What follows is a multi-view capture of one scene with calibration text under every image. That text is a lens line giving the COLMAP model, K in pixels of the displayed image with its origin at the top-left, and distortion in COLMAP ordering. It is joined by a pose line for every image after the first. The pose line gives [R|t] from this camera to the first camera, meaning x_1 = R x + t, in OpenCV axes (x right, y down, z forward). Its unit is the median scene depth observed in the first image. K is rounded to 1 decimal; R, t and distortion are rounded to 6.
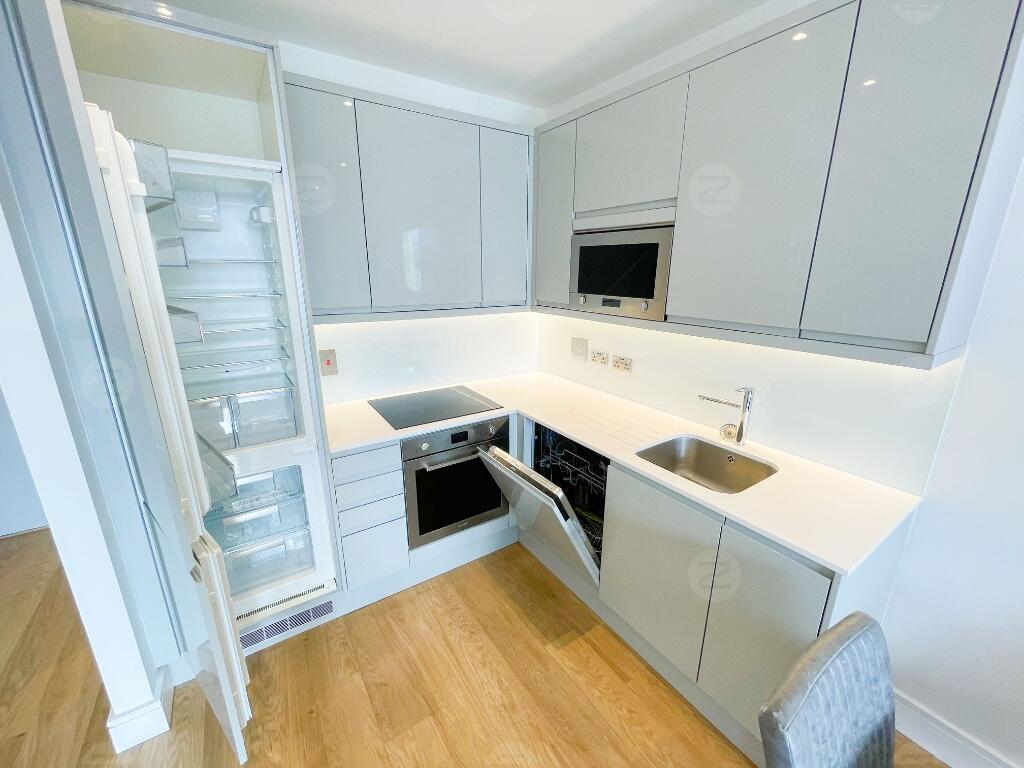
lens RADIAL K [[413.0, 0, 515.0], [0, 413.0, 385.0], [0, 0, 1]] dist [-0.001543, 0.000192]
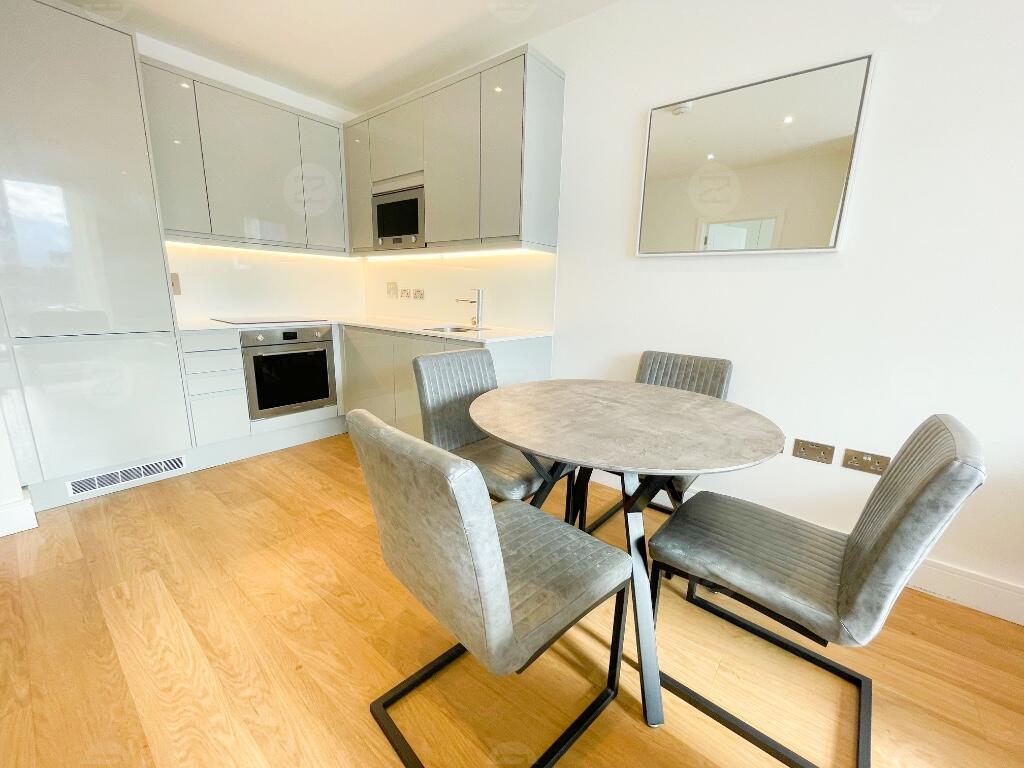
lens RADIAL K [[413.0, 0, 511.2], [0, 413.0, 383.9], [0, 0, 1]] dist [-0.001543, 0.000192]
pose [[0.956276, -0.043473, 0.289217, 0.162163], [0.057716, 0.997495, -0.040897, 0.384393], [-0.286714, 0.055802, 0.956390, -0.499950]]
